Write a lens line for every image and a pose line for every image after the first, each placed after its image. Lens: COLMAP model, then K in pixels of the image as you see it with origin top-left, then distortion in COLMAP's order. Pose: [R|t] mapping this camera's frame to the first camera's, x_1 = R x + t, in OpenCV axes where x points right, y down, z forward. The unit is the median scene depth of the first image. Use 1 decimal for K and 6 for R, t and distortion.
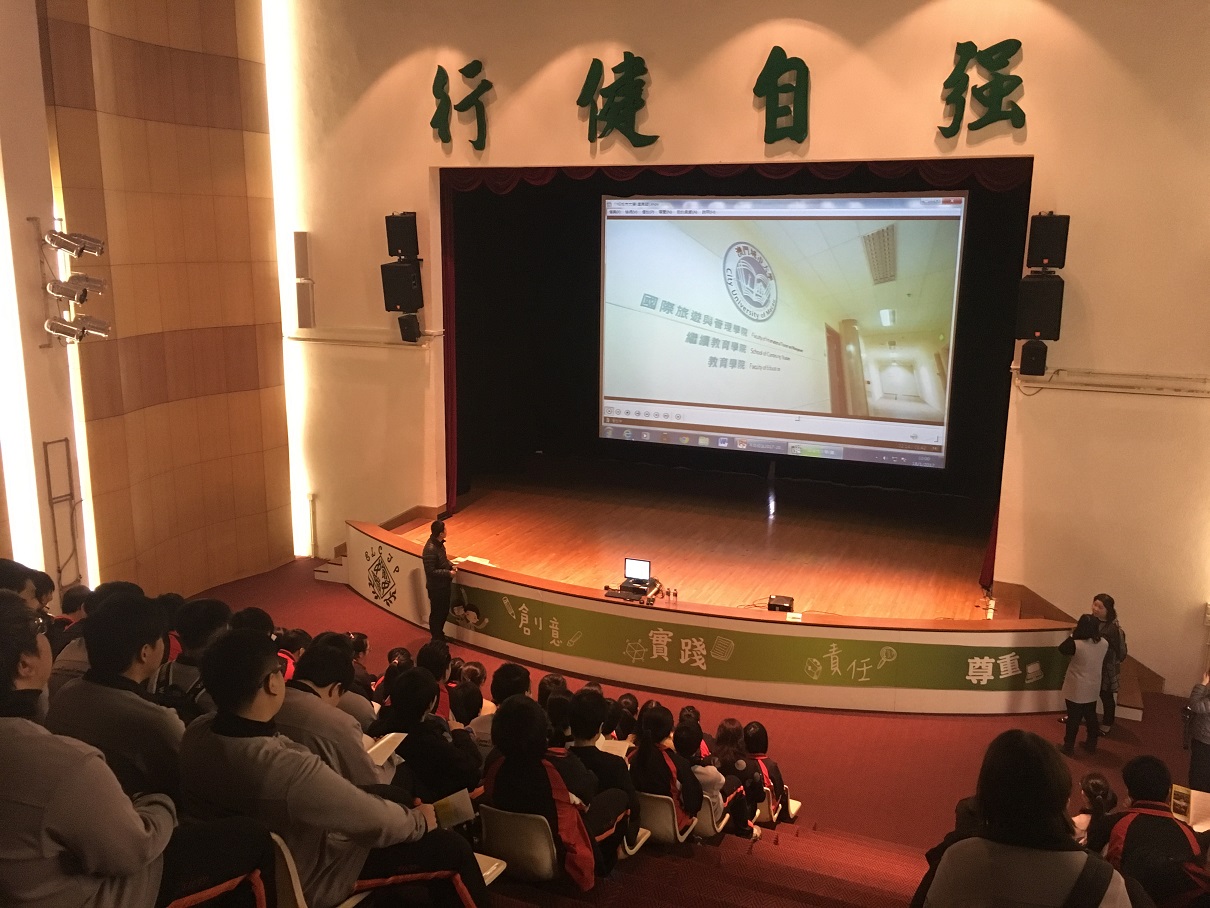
lens RADIAL K [[1014.0, 0, 607.0], [0, 1014.0, 455.2], [0, 0, 1]] dist [0.042813, -0.072285]
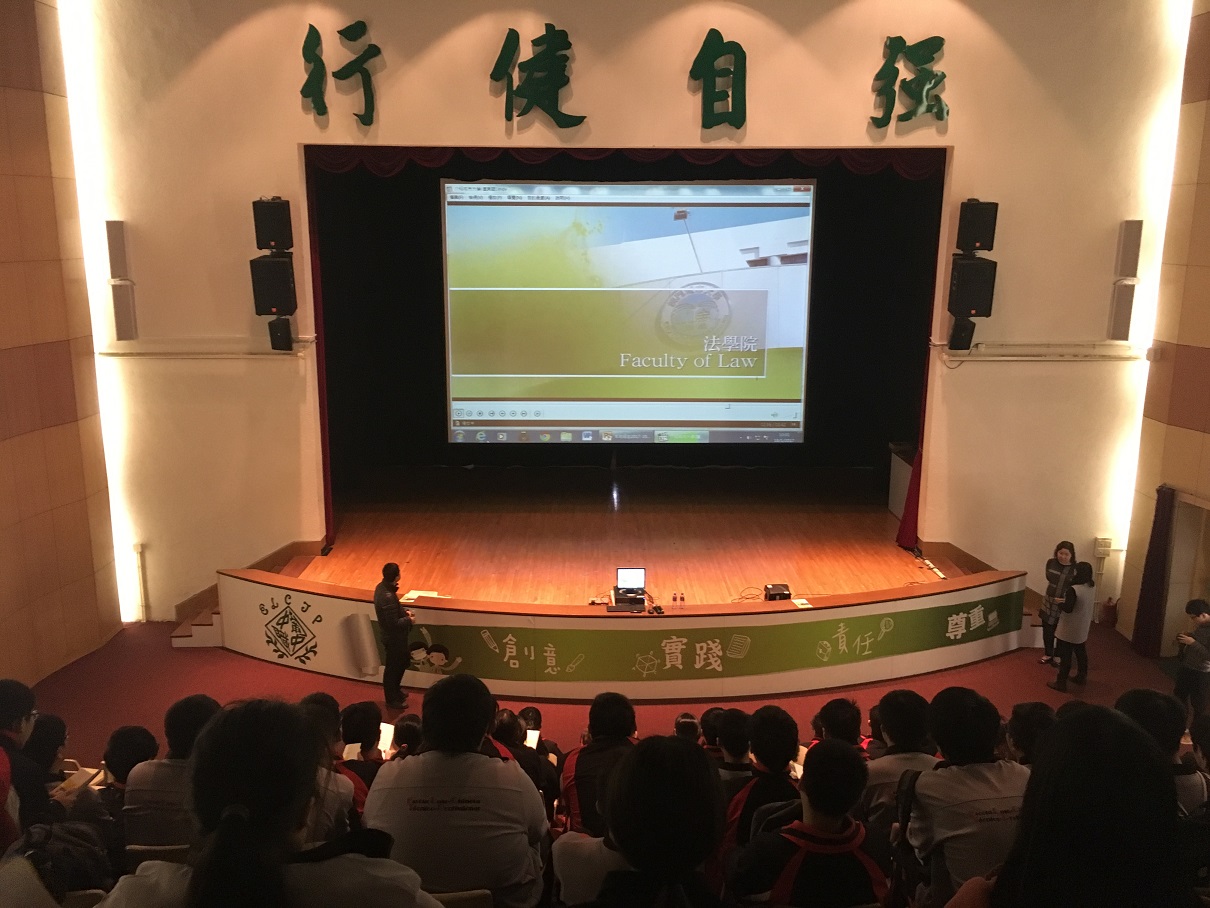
lens RADIAL K [[1014.0, 0, 606.0], [0, 1014.0, 454.3], [0, 0, 1]] dist [0.042813, -0.072285]
pose [[0.916715, -0.094797, 0.388132, -0.300824], [0.089845, 0.995475, 0.030933, -0.029058], [-0.389308, 0.006515, 0.921084, 0.121603]]
